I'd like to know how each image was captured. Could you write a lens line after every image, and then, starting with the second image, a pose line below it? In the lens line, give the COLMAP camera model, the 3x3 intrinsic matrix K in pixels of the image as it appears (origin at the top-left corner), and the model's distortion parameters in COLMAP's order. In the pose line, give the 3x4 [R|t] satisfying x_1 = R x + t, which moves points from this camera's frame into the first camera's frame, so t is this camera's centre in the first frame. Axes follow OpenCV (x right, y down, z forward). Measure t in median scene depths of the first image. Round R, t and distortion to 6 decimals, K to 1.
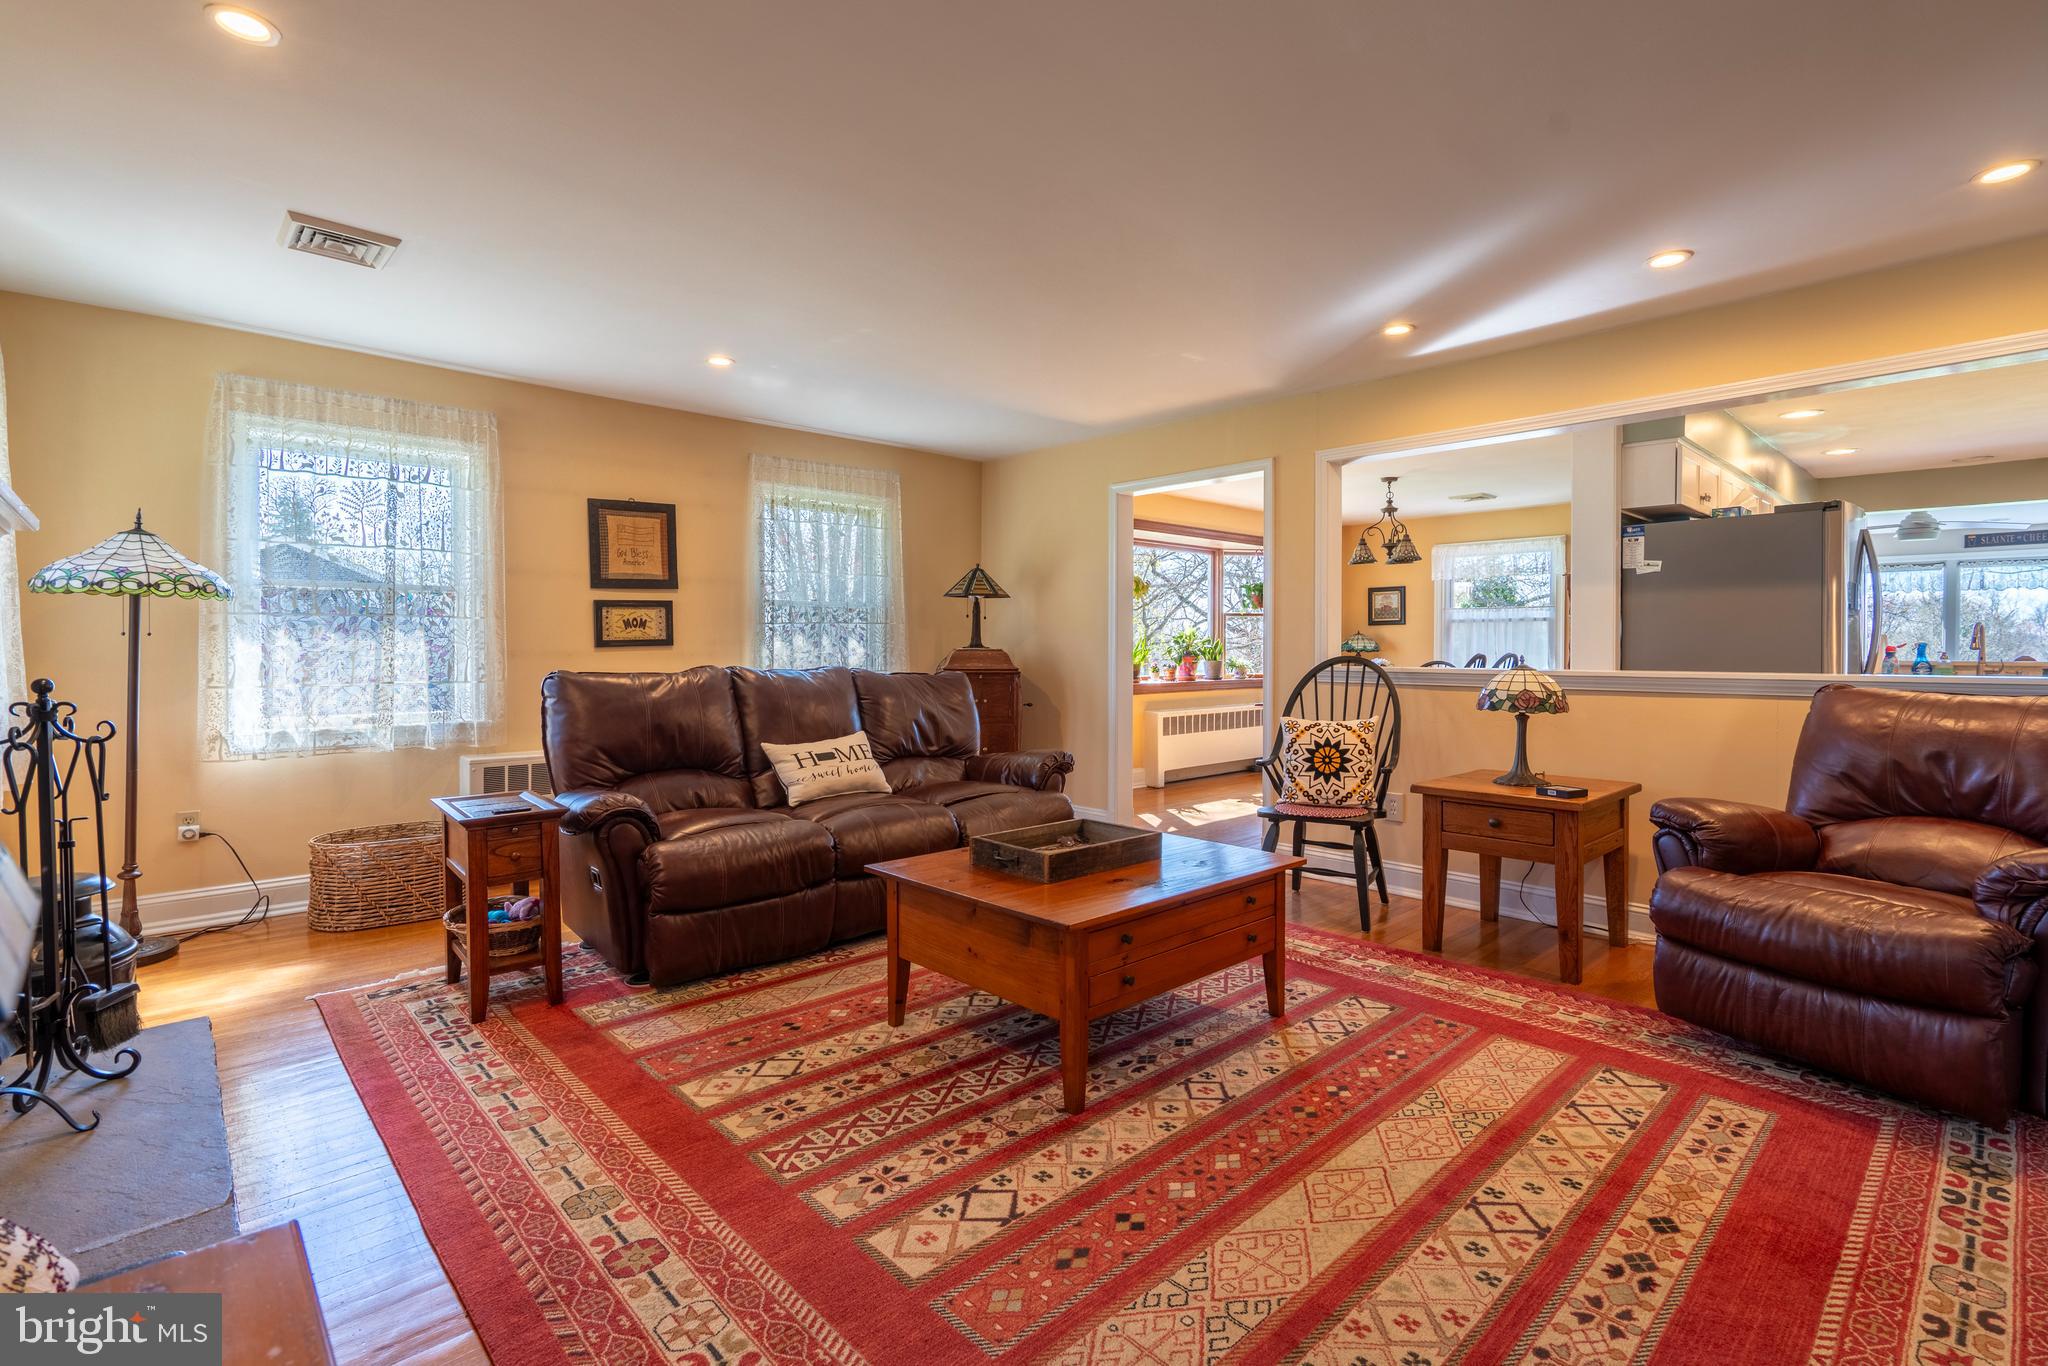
lens RADIAL K [[924.1, 0, 1013.0], [0, 924.1, 676.9], [0, 0, 1]] dist [-0.006601, 0.001012]
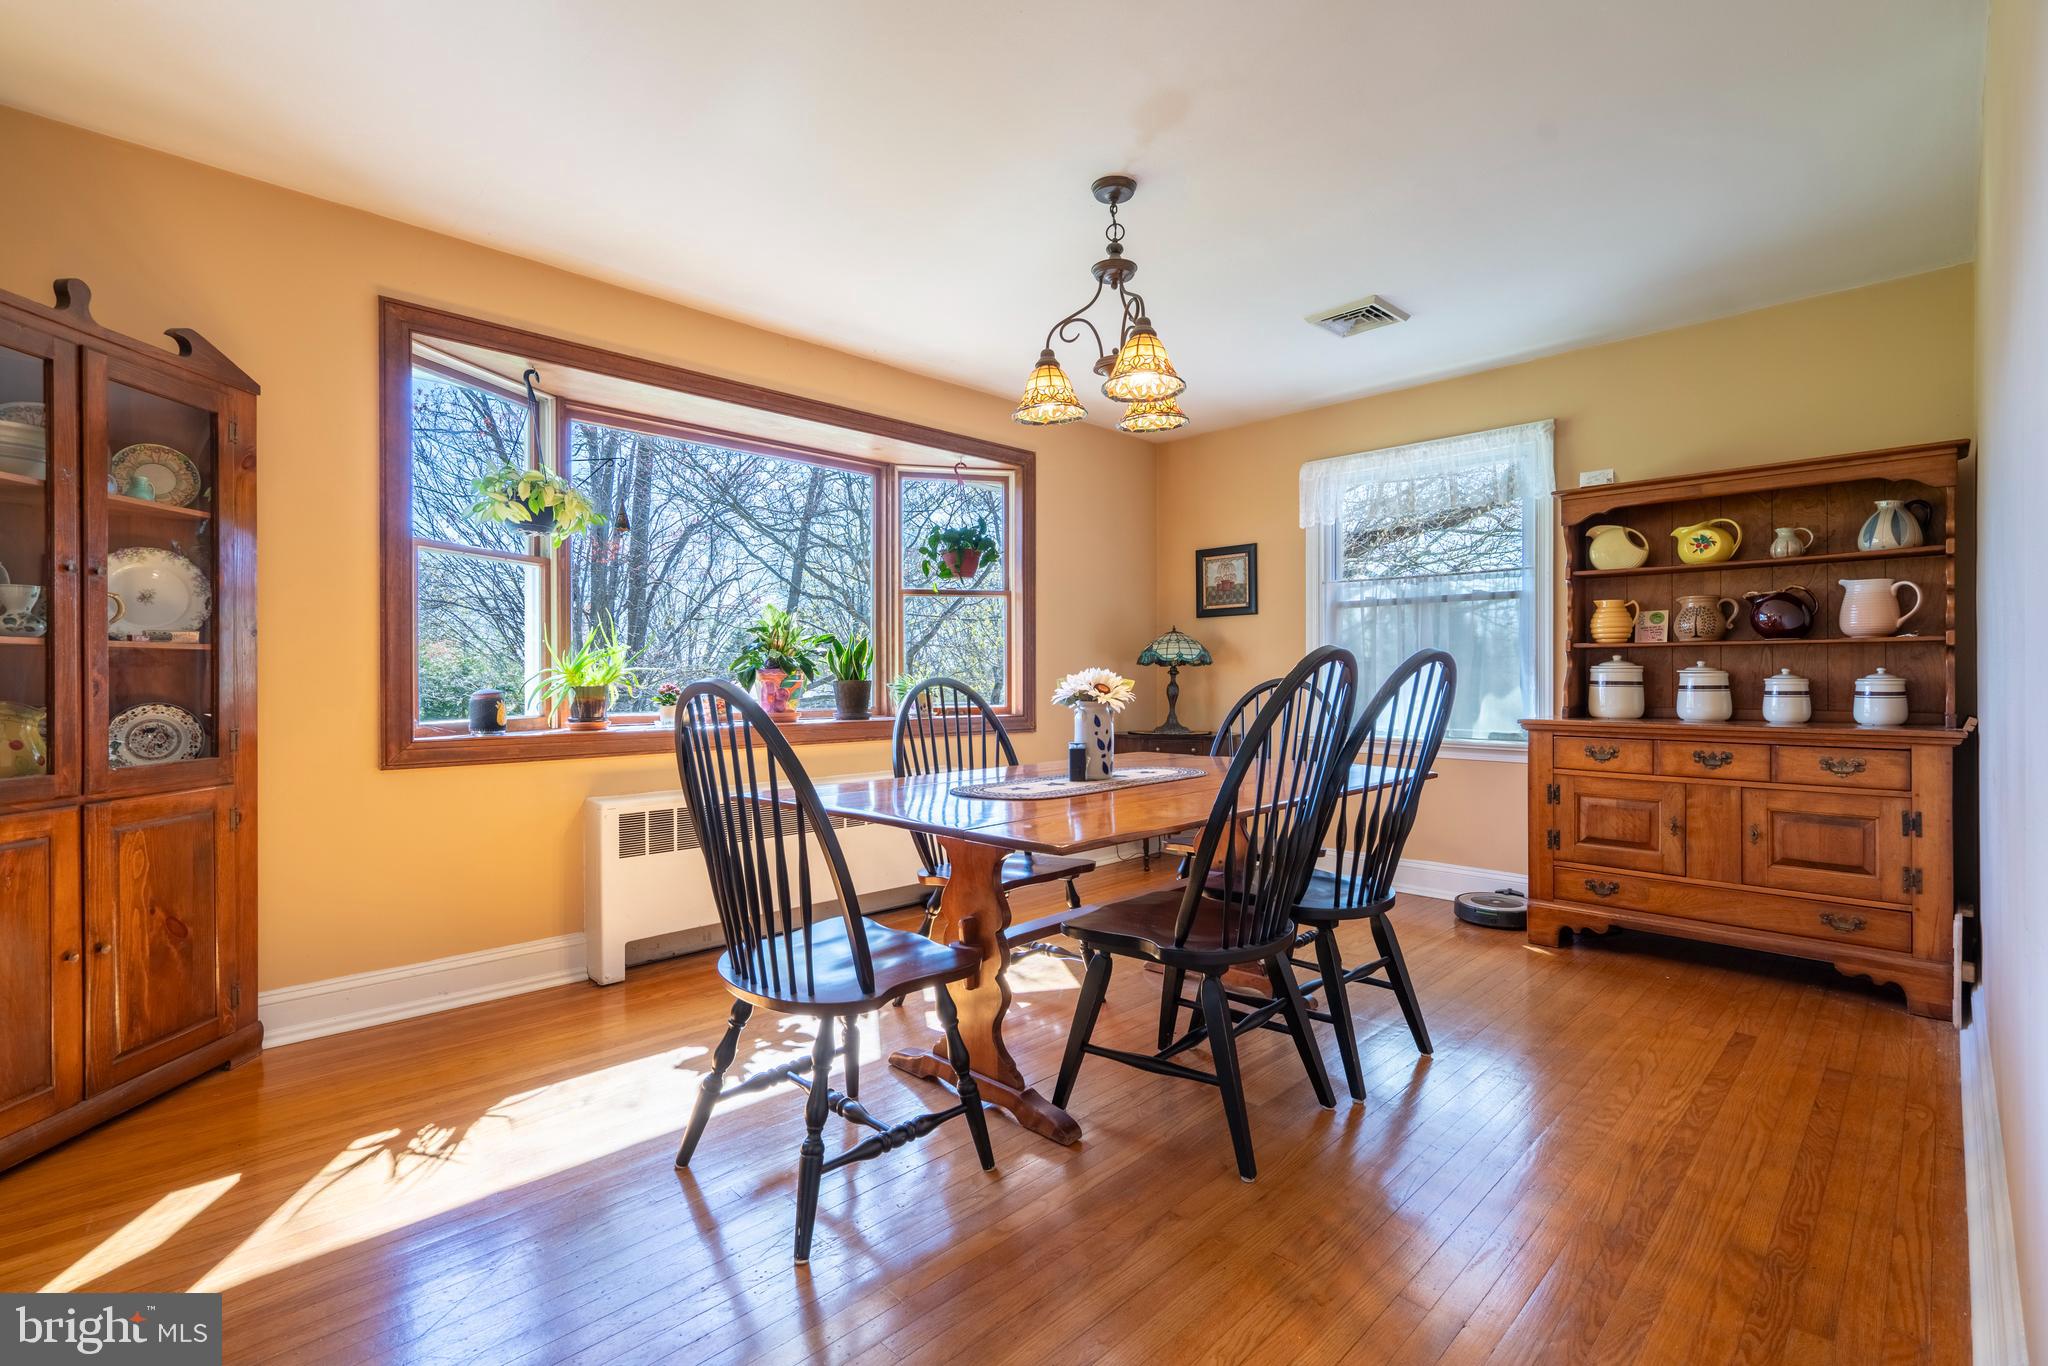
lens RADIAL K [[924.1, 0, 1013.0], [0, 924.1, 676.9], [0, 0, 1]] dist [-0.006601, 0.001012]
pose [[0.998995, 0.002405, 0.044762, 0.267297], [-0.001095, 0.999571, -0.029279, -0.004262], [-0.044813, 0.029200, 0.998569, 0.484040]]
